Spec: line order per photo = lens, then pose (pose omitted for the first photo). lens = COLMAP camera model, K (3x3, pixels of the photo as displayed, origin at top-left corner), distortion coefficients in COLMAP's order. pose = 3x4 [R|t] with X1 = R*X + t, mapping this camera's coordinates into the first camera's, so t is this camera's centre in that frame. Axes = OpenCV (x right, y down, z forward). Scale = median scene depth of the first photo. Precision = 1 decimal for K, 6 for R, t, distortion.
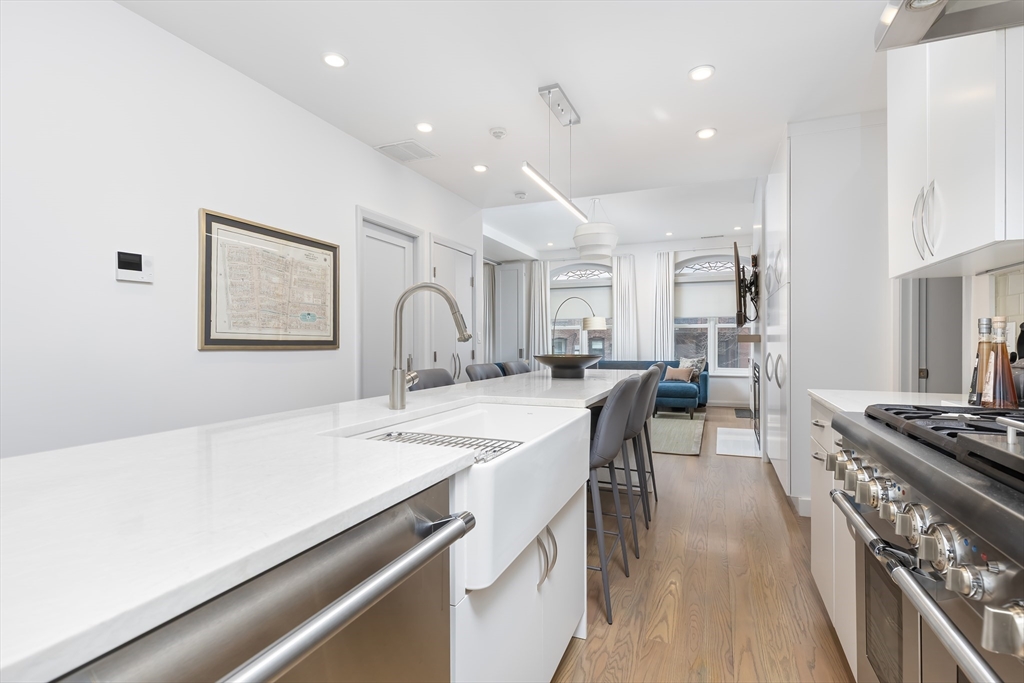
lens RADIAL K [[477.9, 0, 512.0], [0, 477.9, 341.5], [0, 0, 1]] dist [0.015920, -0.000141]
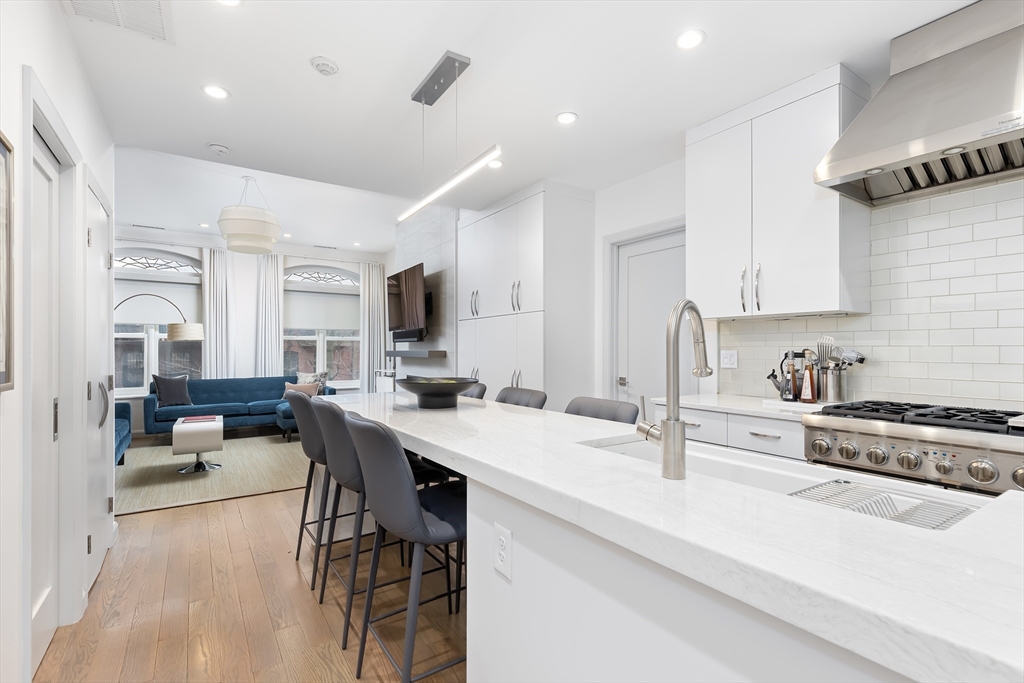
lens RADIAL K [[474.7, 0, 515.3], [0, 474.7, 348.4], [0, 0, 1]] dist [0.007398, 0.000123]
pose [[0.542443, 0.003304, 0.840086, -0.498982], [0.000618, 0.999990, -0.004332, -0.022454], [-0.840092, 0.002869, 0.542436, 0.420065]]
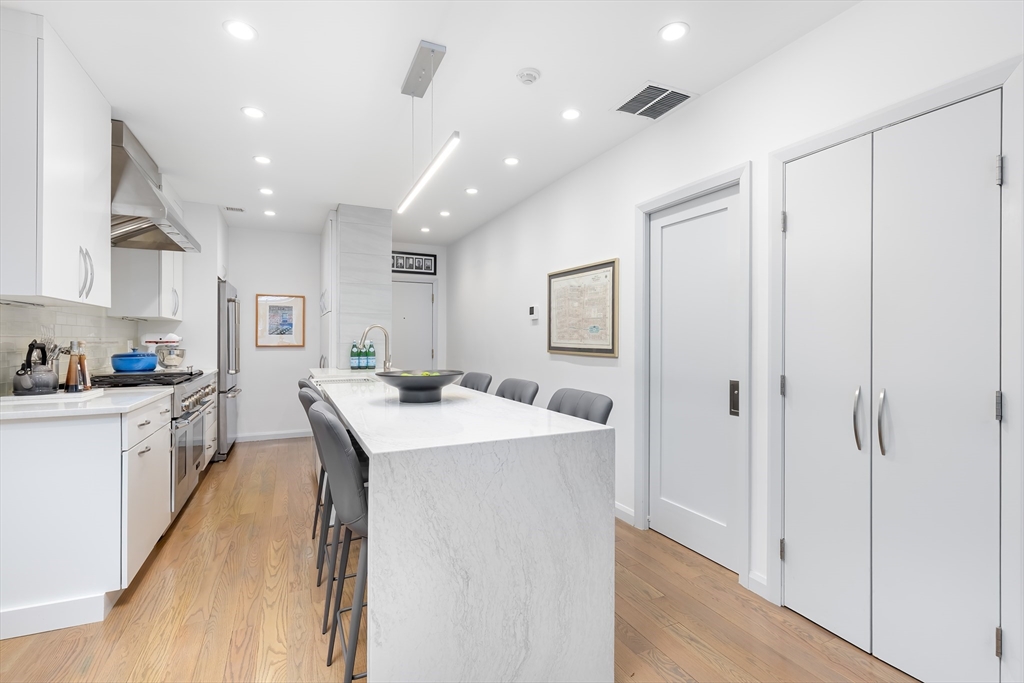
lens RADIAL K [[477.9, 0, 512.0], [0, 477.9, 341.5], [0, 0, 1]] dist [0.015920, -0.000141]
pose [[-0.667887, 0.005195, -0.744244, 0.589933], [-0.000859, 0.999970, 0.007751, -0.028778], [0.744262, 0.005816, -0.667862, 1.601310]]
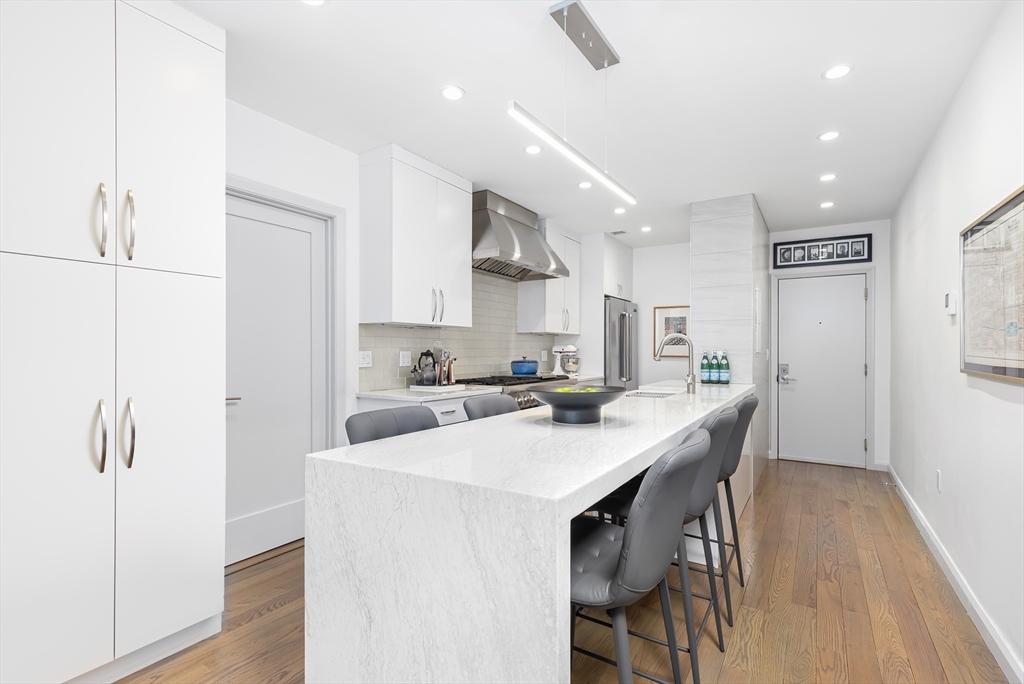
lens RADIAL K [[474.7, 0, 515.3], [0, 474.7, 348.9], [0, 0, 1]] dist [0.007398, 0.000123]
pose [[-0.986271, 0.002596, 0.165112, 0.085160], [0.002665, 0.999996, 0.000196, -0.027268], [-0.165111, 0.000633, -0.986275, 1.642527]]
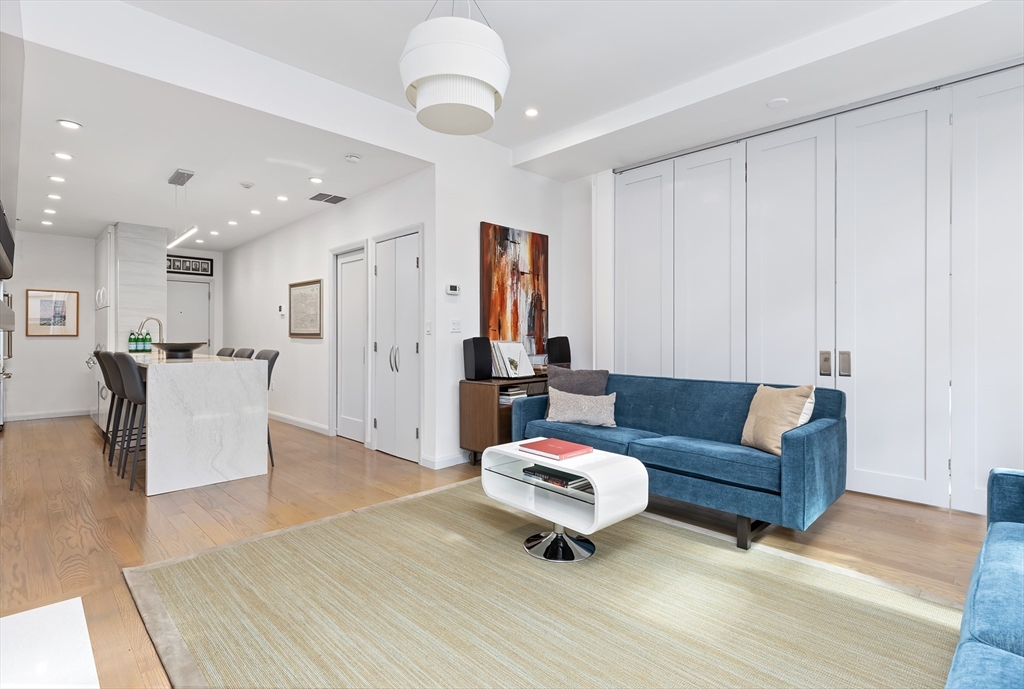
lens RADIAL K [[510.3, 0, 517.1], [0, 510.3, 338.0], [0, 0, 1]] dist [0.001662, 0.000270]
pose [[-0.381949, 0.004163, -0.924174, 1.132713], [-0.000094, 0.999990, 0.004543, 0.006530], [0.924183, 0.001822, -0.381945, 2.482415]]
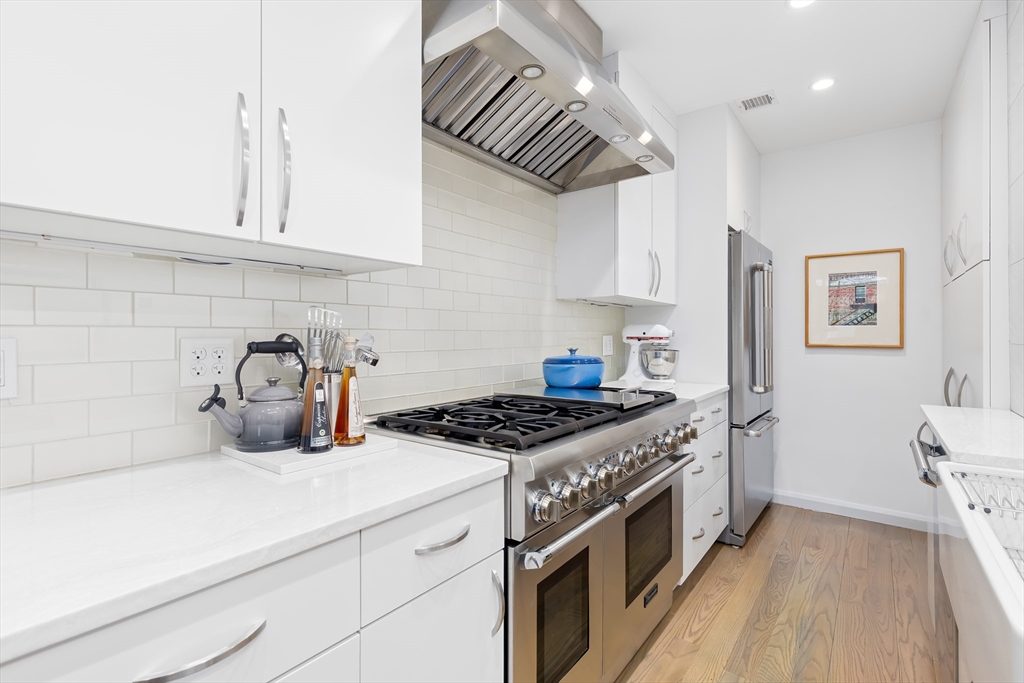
lens RADIAL K [[476.7, 0, 511.1], [0, 476.7, 328.3], [0, 0, 1]] dist [0.000827, -0.000034]
pose [[-0.968479, 0.005007, 0.249043, 0.227406], [0.002395, 0.999939, -0.010787, -0.024726], [-0.249082, -0.009851, -0.968432, 0.793565]]
